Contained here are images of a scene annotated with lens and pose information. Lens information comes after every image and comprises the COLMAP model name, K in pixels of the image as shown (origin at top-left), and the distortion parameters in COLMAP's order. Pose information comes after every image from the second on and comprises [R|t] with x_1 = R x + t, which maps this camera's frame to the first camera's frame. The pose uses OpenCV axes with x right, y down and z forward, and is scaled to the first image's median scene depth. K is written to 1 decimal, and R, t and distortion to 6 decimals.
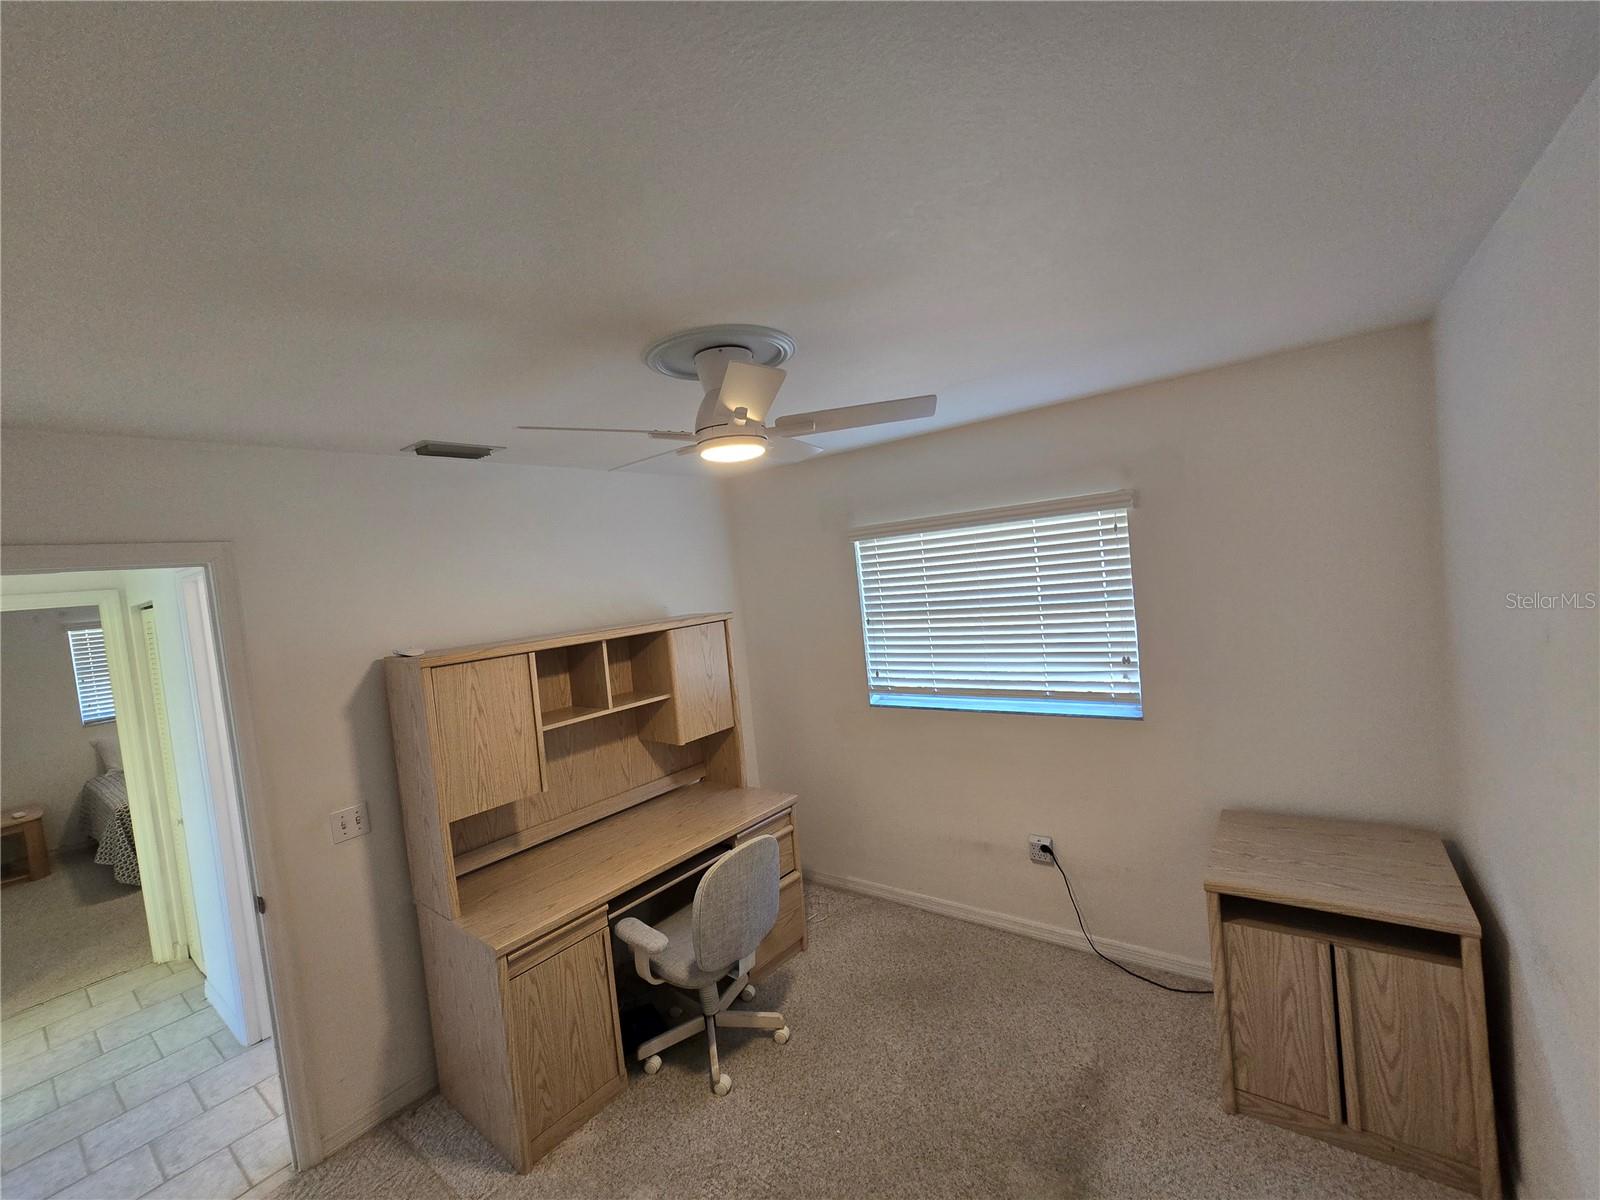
lens RADIAL K [[657.5, 0, 811.0], [0, 657.5, 599.0], [0, 0, 1]] dist [-0.013028, 0.003106]
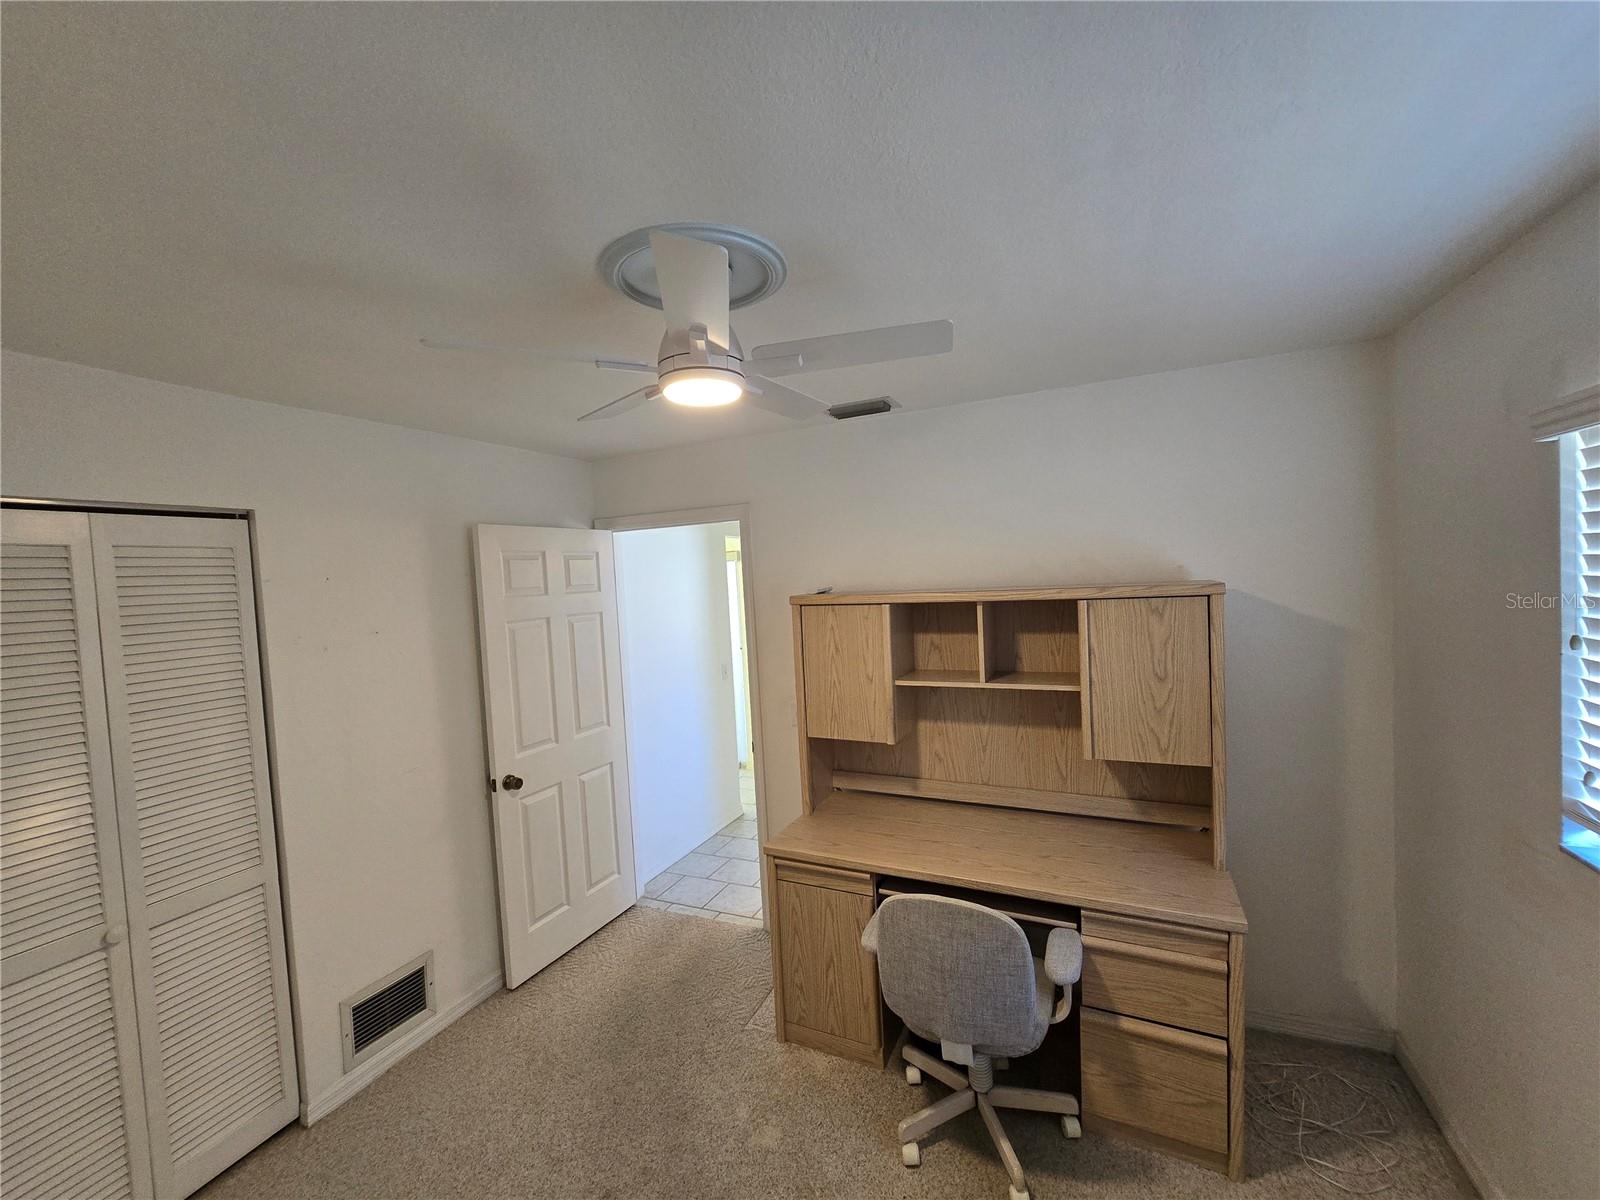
lens RADIAL K [[657.5, 0, 802.8], [0, 657.5, 606.5], [0, 0, 1]] dist [-0.013028, 0.003106]
pose [[0.212835, 0.127917, -0.968679, 0.466290], [-0.014628, 0.991699, 0.127743, -0.036930], [0.976979, -0.013018, 0.212939, 0.603539]]
